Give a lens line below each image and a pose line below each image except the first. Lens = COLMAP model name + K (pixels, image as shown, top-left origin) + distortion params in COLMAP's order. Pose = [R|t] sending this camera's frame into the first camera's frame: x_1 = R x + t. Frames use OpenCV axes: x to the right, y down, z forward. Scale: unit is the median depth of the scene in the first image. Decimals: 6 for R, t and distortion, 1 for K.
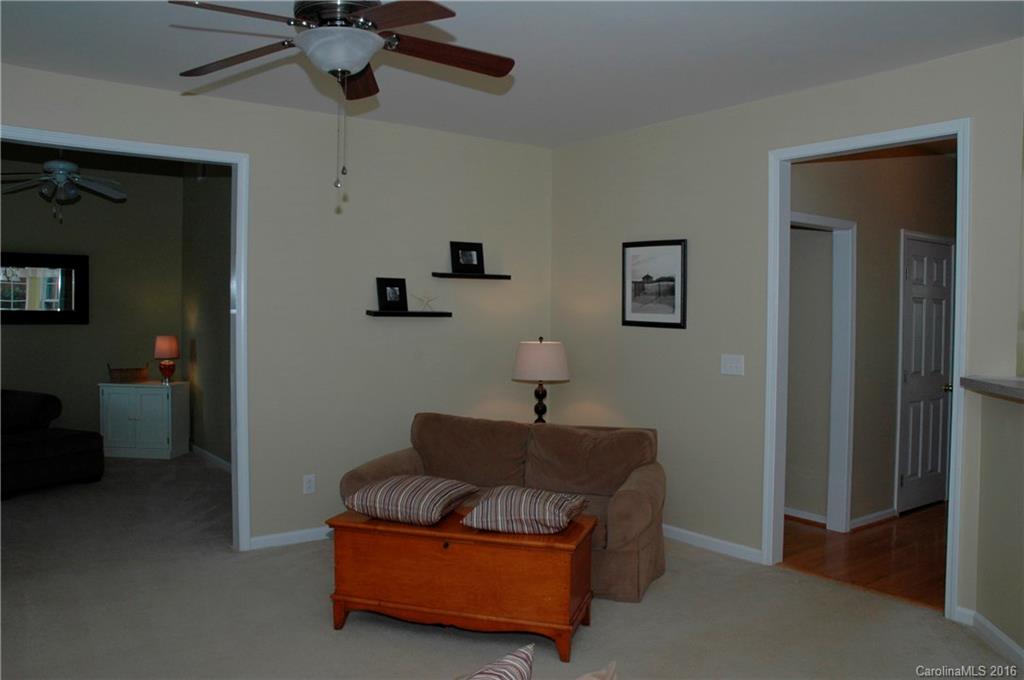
lens RADIAL K [[823.6, 0, 512.0], [0, 823.6, 340.0], [0, 0, 1]] dist [-0.007485, -0.000339]
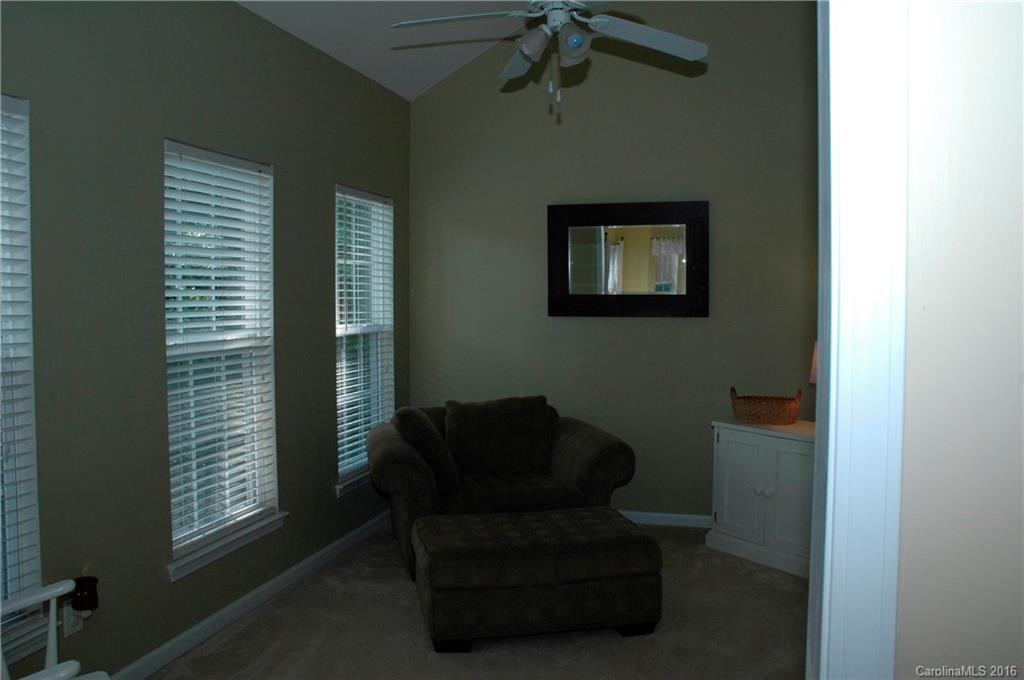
lens RADIAL K [[823.6, 0, 512.0], [0, 823.6, 340.0], [0, 0, 1]] dist [-0.007485, -0.000339]
pose [[0.624546, 0.028003, -0.780486, -0.142484], [-0.012423, 0.999587, 0.025923, -0.017108], [0.780889, -0.006494, 0.624636, 0.530415]]
